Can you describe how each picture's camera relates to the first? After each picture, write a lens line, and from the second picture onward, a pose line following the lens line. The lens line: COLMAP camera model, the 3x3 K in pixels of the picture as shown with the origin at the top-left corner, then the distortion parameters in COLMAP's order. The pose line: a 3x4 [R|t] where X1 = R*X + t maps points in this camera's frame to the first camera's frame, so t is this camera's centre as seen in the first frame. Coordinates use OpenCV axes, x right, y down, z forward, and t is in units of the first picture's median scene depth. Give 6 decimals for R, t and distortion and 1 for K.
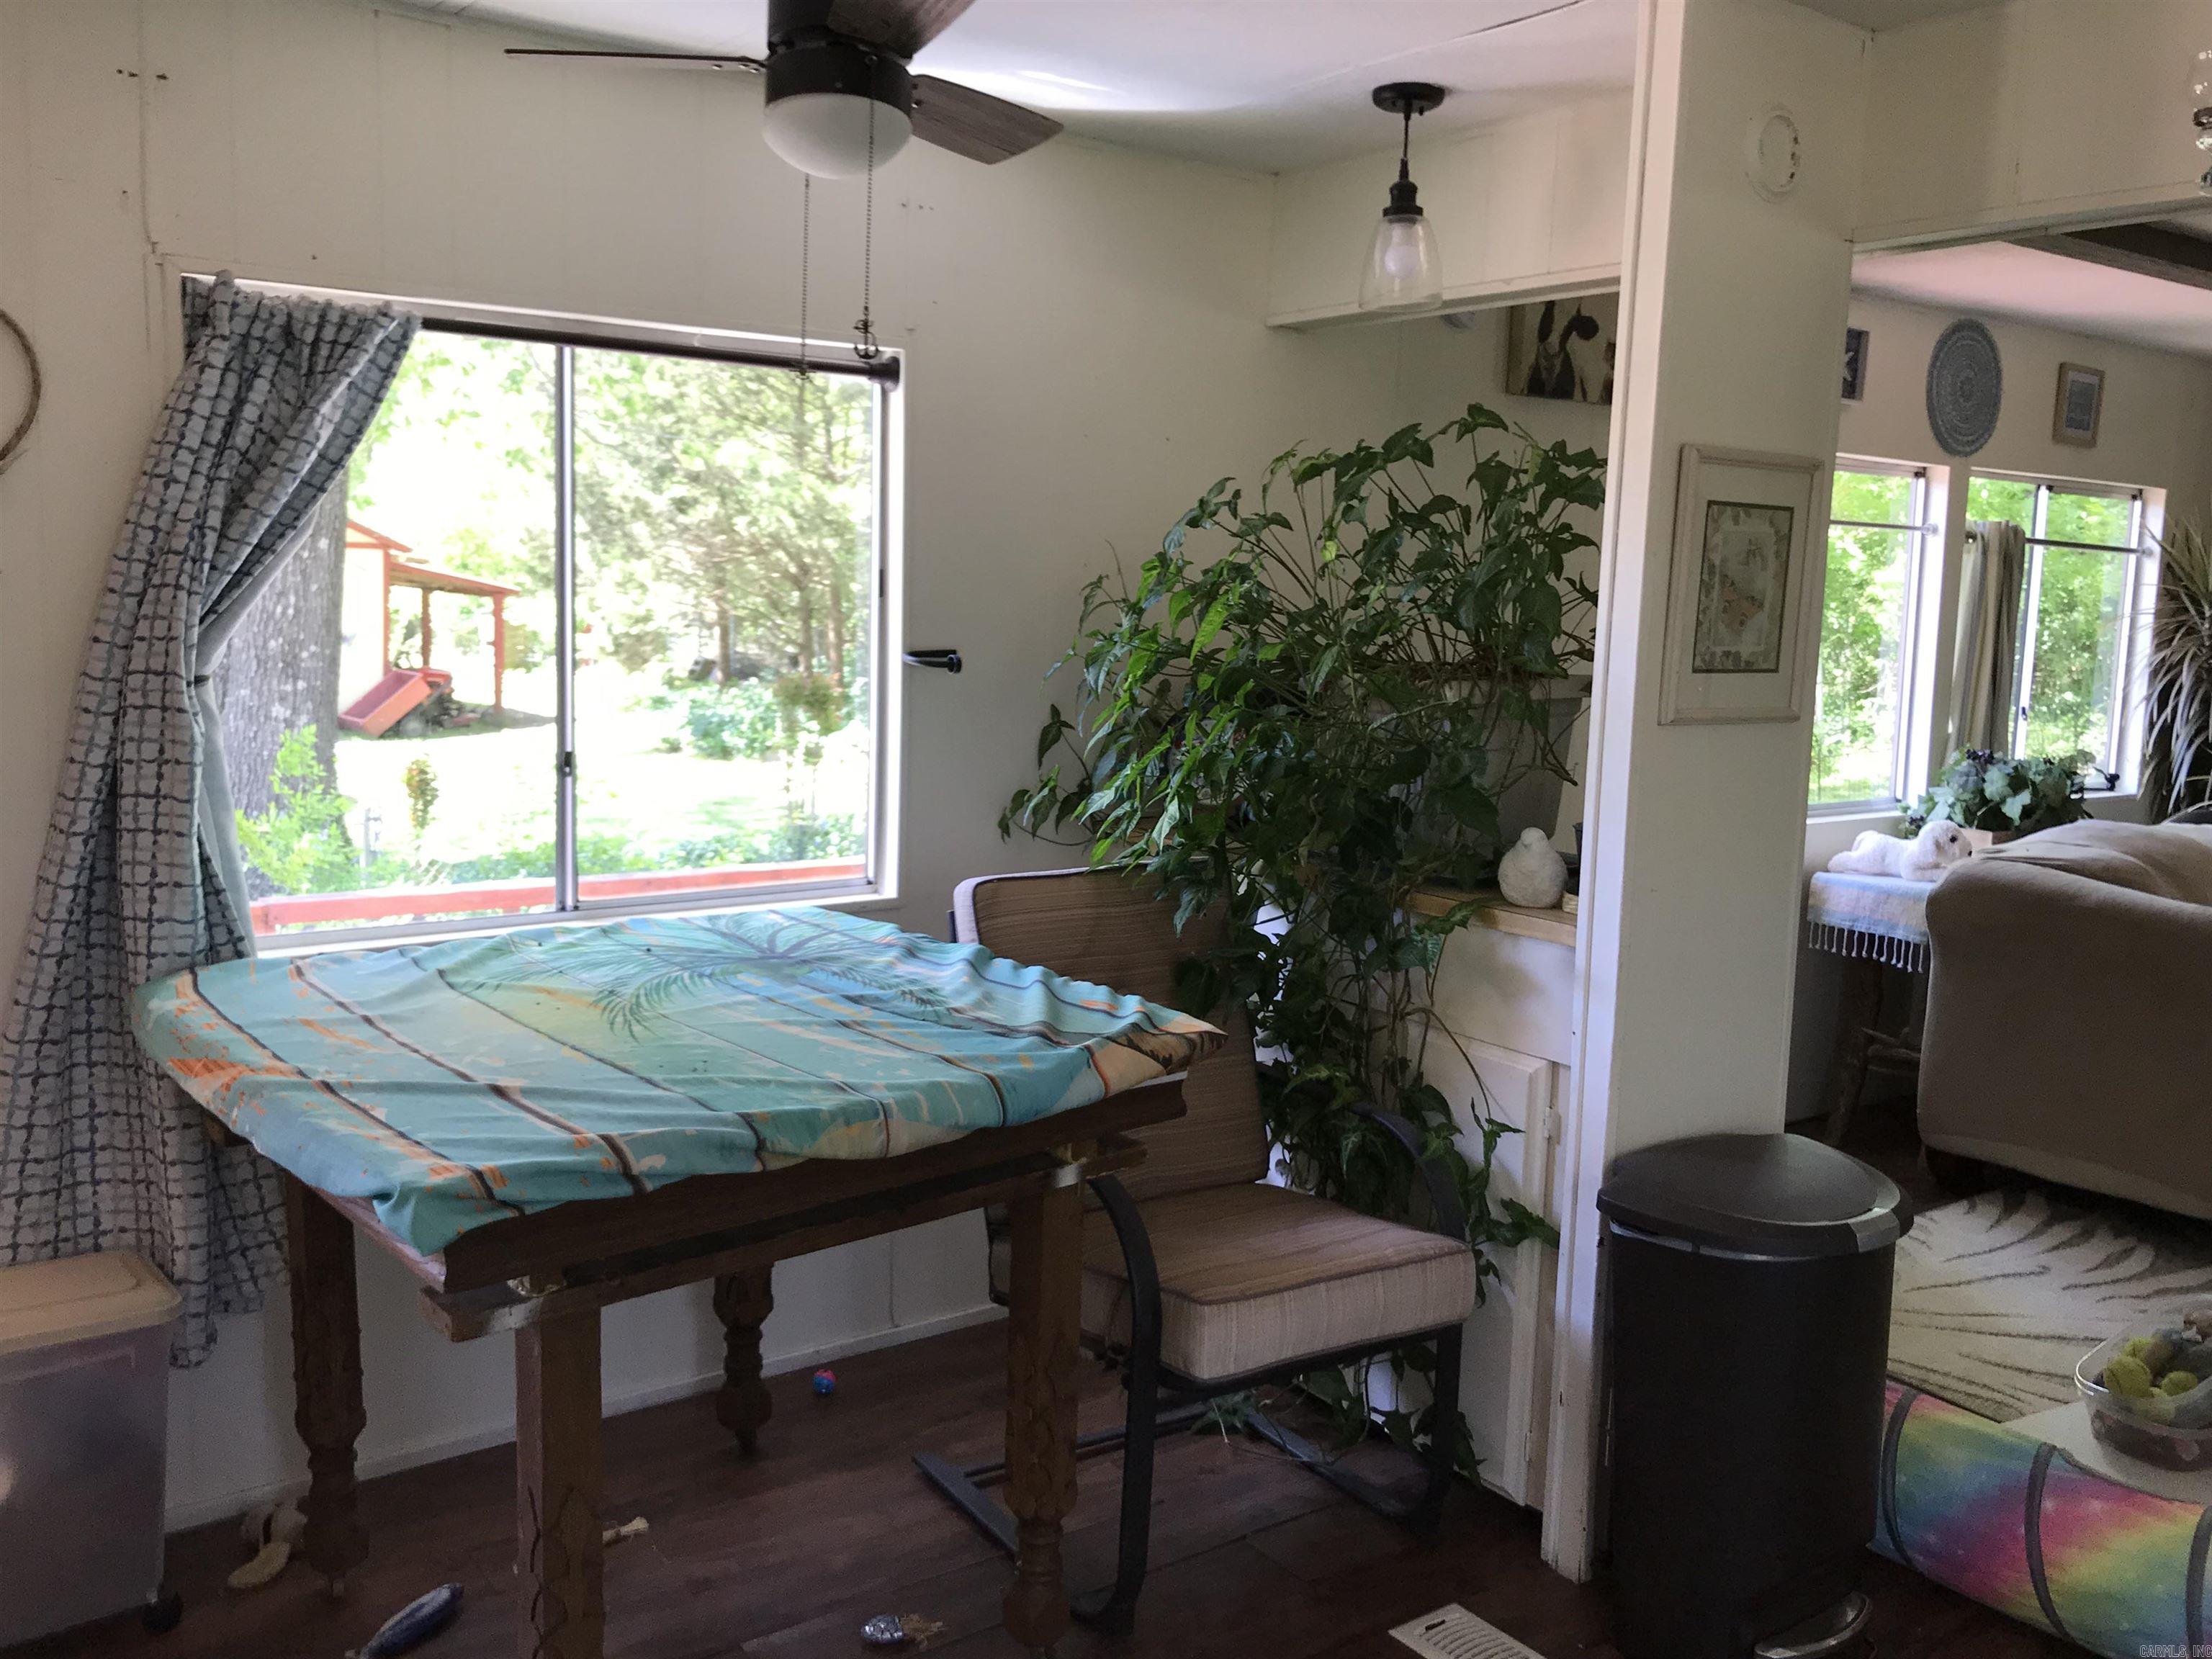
lens RADIAL K [[1843.0, 0, 1103.4], [0, 1843.0, 823.8], [0, 0, 1]] dist [0.005181, 0.011885]
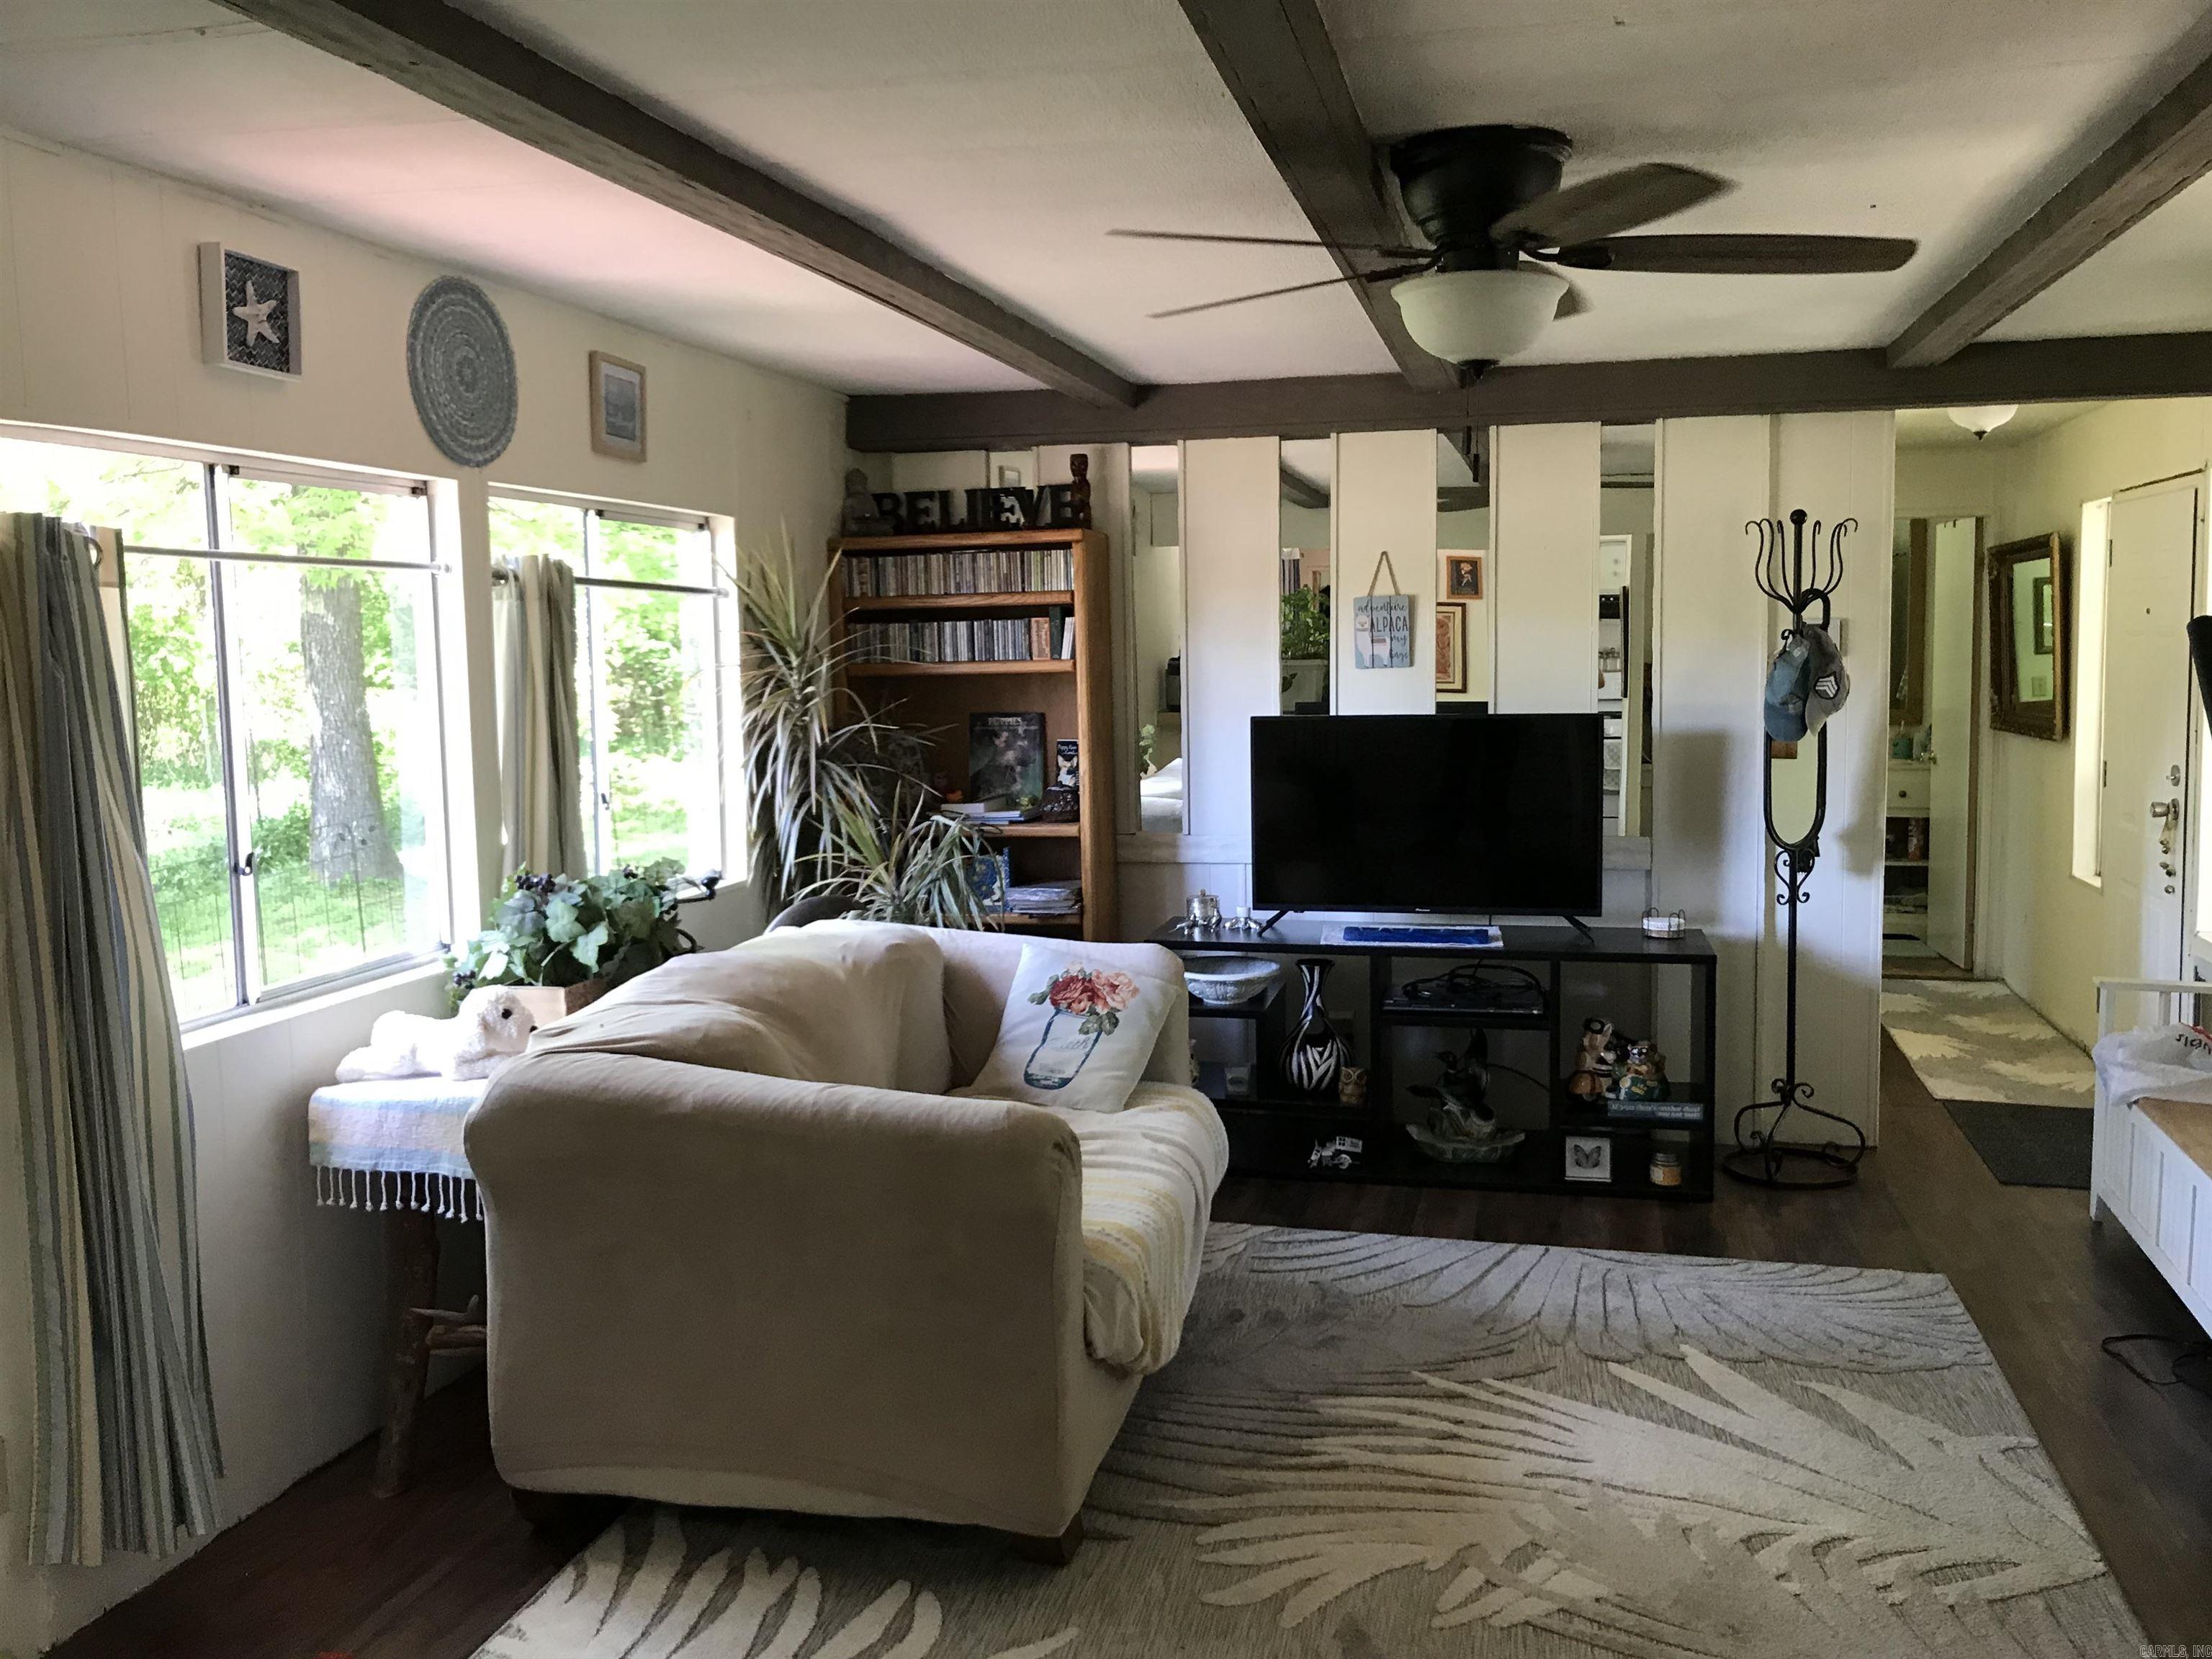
lens RADIAL K [[1843.0, 0, 1107.3], [0, 1843.0, 823.0], [0, 0, 1]] dist [0.005181, 0.011885]
pose [[0.767253, -0.097267, 0.633926, 0.193800], [0.110045, 0.993739, 0.019287, -0.049189], [-0.631833, 0.054963, 0.773153, 0.306650]]
